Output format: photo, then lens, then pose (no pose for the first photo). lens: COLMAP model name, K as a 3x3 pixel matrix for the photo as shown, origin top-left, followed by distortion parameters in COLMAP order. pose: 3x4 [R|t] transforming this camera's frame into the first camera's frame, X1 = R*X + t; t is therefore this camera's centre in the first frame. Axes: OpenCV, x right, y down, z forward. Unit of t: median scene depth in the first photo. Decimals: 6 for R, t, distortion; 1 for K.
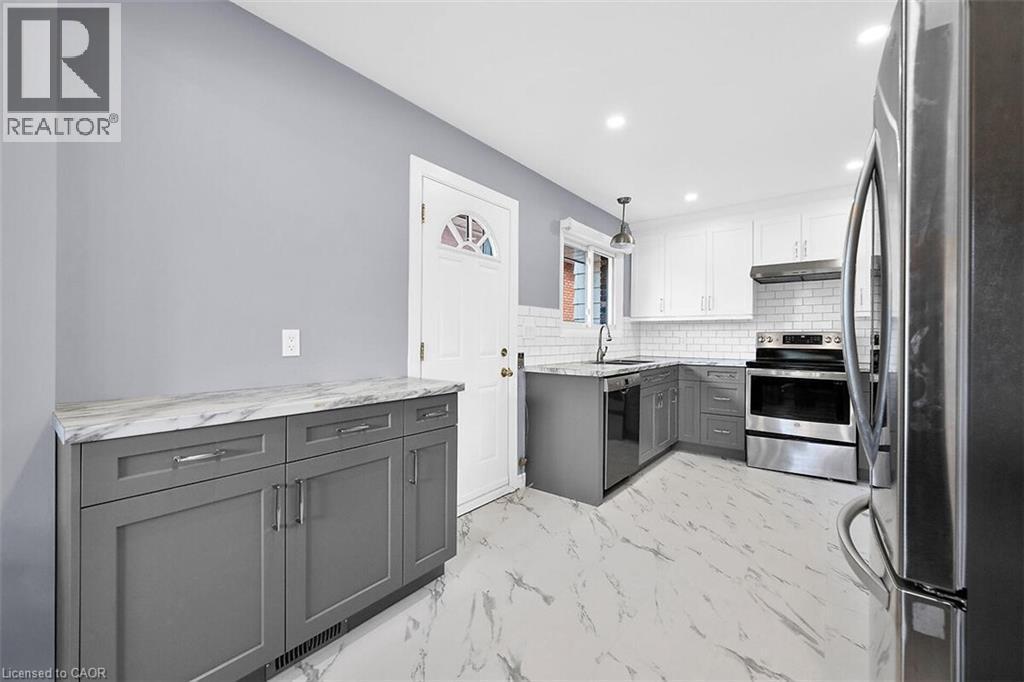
lens RADIAL K [[409.8, 0, 507.9], [0, 409.8, 337.5], [0, 0, 1]] dist [0.001389, -0.001226]
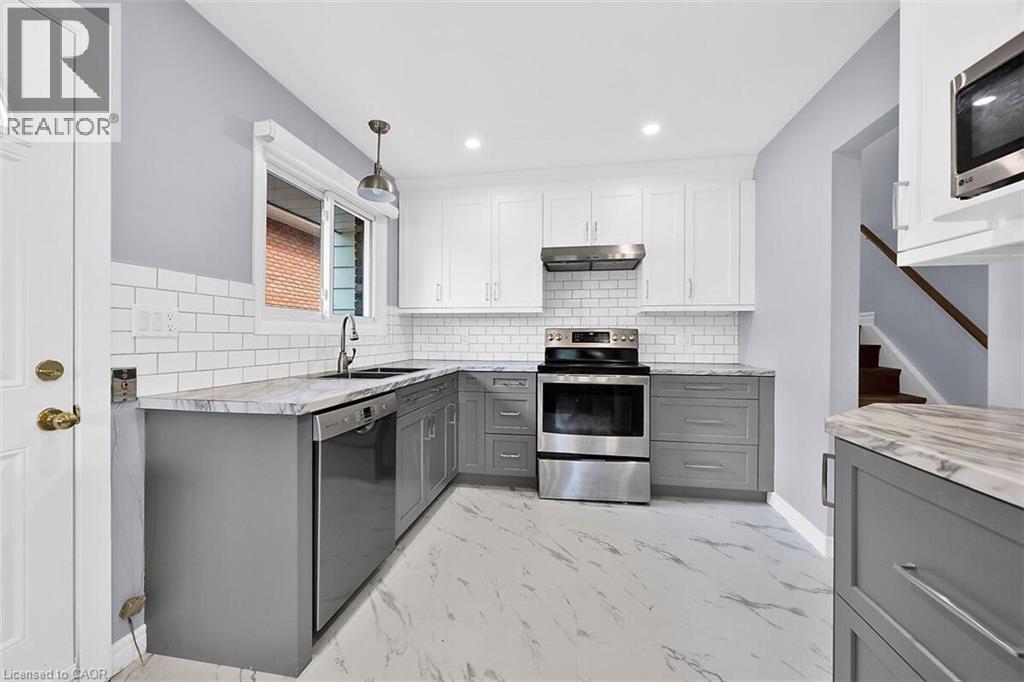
lens RADIAL K [[409.8, 0, 513.6], [0, 409.8, 339.9], [0, 0, 1]] dist [0.001389, -0.001226]
pose [[0.873210, -0.006736, 0.487298, 0.159581], [0.002199, 0.999949, 0.009883, 0.001978], [-0.487340, -0.007558, 0.873180, 0.340118]]
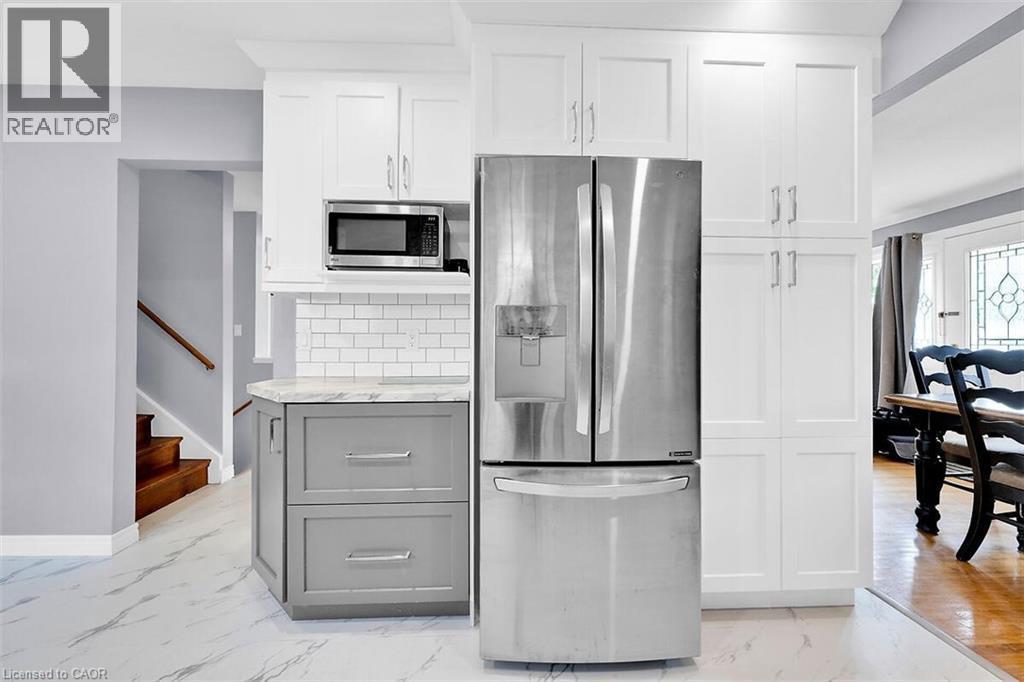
lens RADIAL K [[409.8, 0, 503.5], [0, 409.8, 337.2], [0, 0, 1]] dist [0.001389, -0.001226]
pose [[-0.657388, -0.000739, 0.753552, 0.018468], [-0.005019, 0.999982, -0.003398, 0.003021], [-0.753536, -0.006015, -0.657379, 0.589312]]
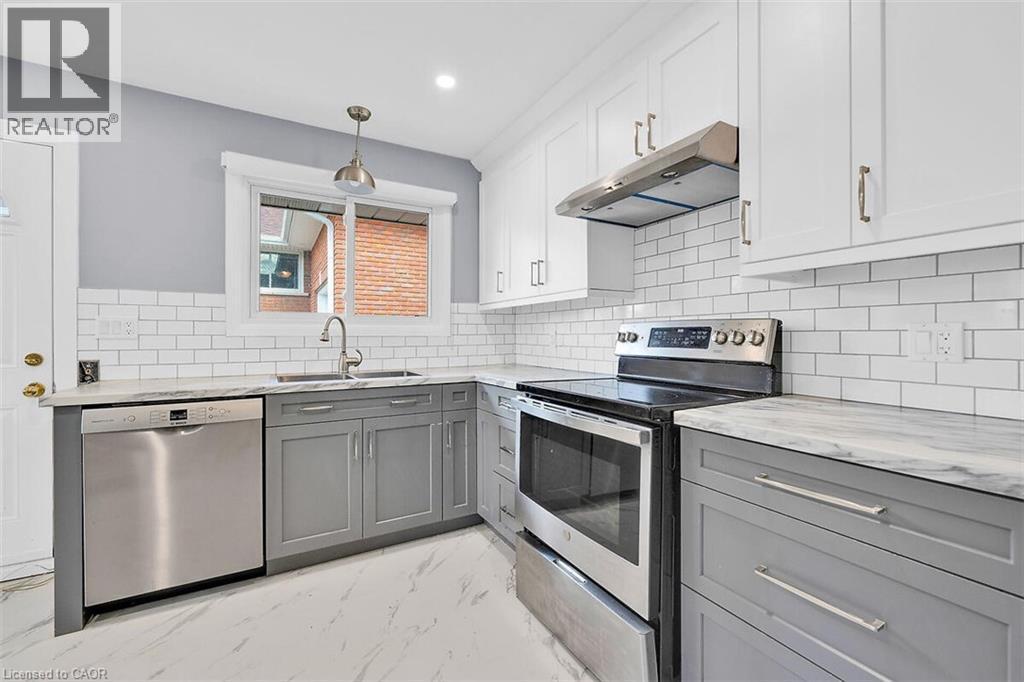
lens RADIAL K [[409.8, 0, 490.2], [0, 409.8, 338.0], [0, 0, 1]] dist [0.001389, -0.001226]
pose [[0.926348, -0.005664, -0.376626, 0.742047], [0.006901, 0.999974, 0.001937, 0.003664], [0.376605, -0.004393, 0.926364, 0.535047]]
